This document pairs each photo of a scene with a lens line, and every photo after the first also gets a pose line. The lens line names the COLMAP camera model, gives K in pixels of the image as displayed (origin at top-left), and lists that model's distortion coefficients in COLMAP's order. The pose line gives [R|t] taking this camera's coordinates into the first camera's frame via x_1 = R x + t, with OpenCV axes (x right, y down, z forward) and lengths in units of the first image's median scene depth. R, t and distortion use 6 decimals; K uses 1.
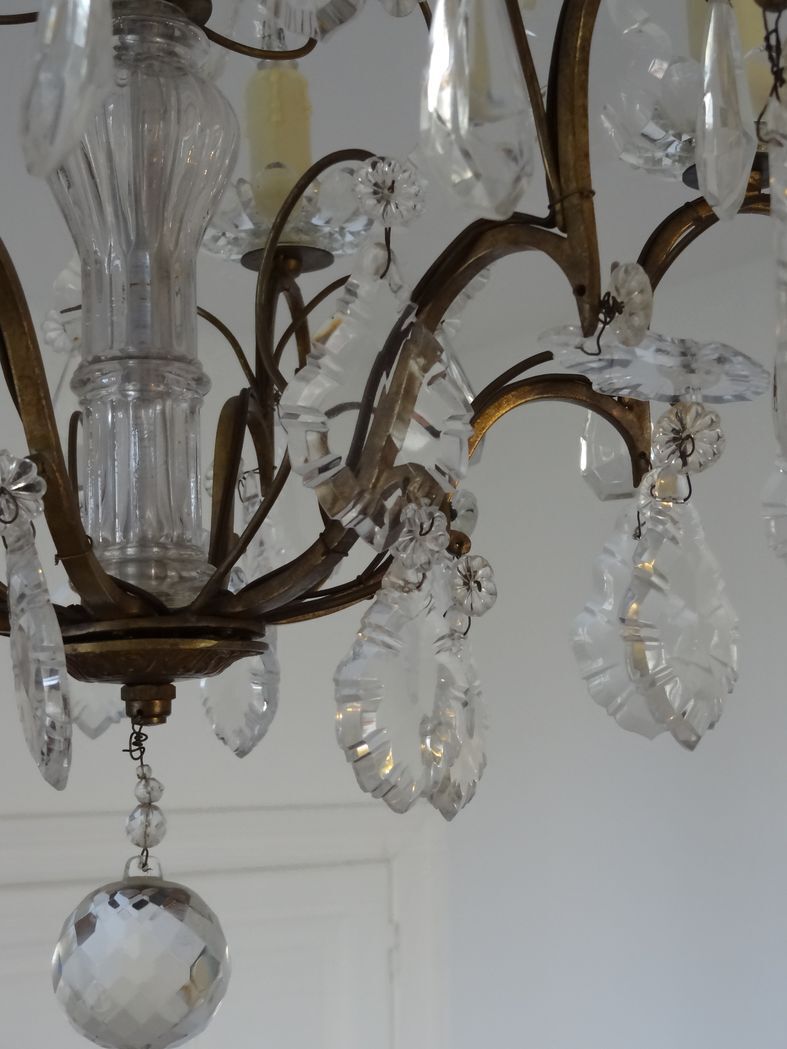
lens RADIAL K [[1680.1, 0, 390.3], [0, 1680.1, 526.2], [0, 0, 1]] dist [-0.027846, 0.000000]
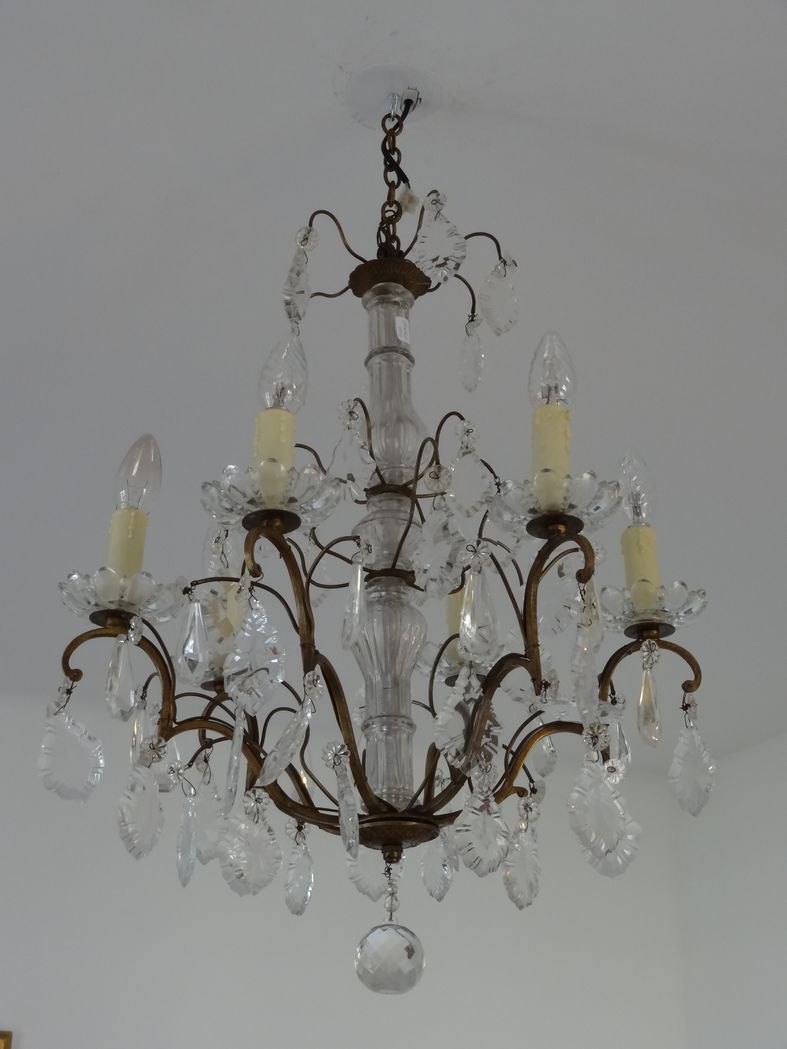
lens RADIAL K [[1680.1, 0, 381.8], [0, 1680.1, 526.0], [0, 0, 1]] dist [-0.027846, 0.000000]
pose [[0.981392, -0.059643, -0.182515, 0.327367], [0.008753, 0.963443, -0.267769, 0.305801], [0.191813, 0.261189, 0.946038, -1.499347]]
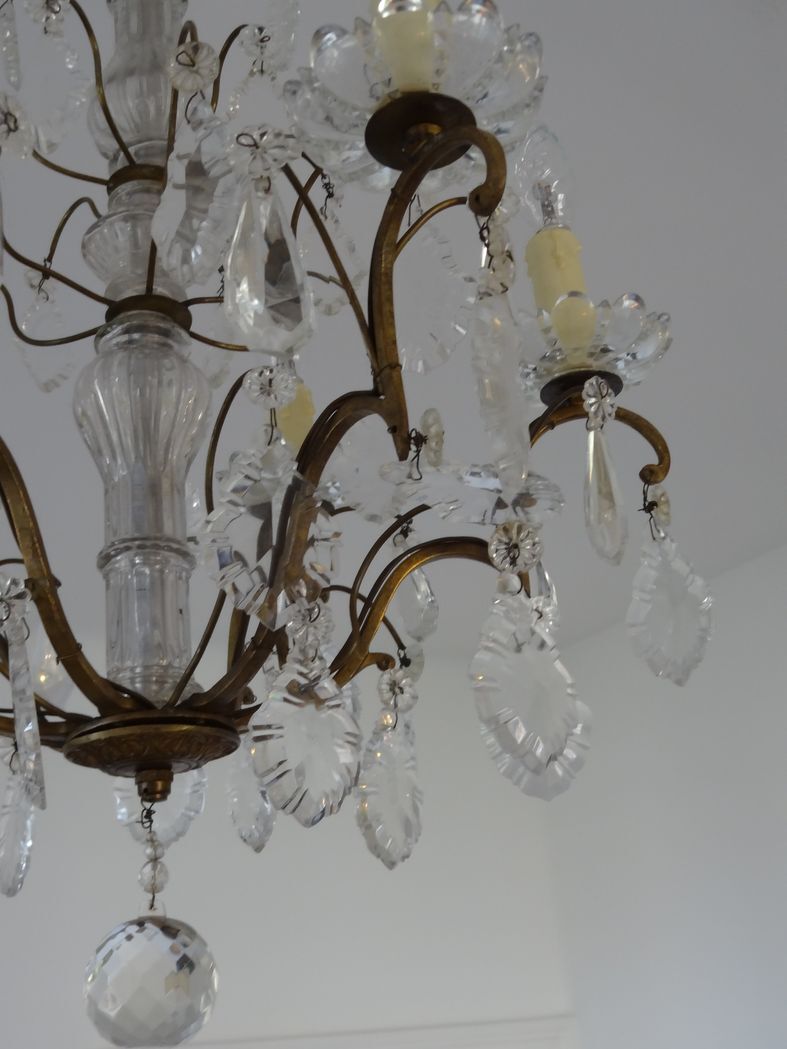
lens RADIAL K [[1257.1, 0, 386.9], [0, 1257.1, 532.3], [0, 0, 1]] dist [-0.020420, 0.000000]
pose [[0.989002, -0.102586, -0.106542, 0.175950], [0.075094, 0.968889, -0.235830, 0.162875], [0.127420, 0.225235, 0.965936, -0.011484]]
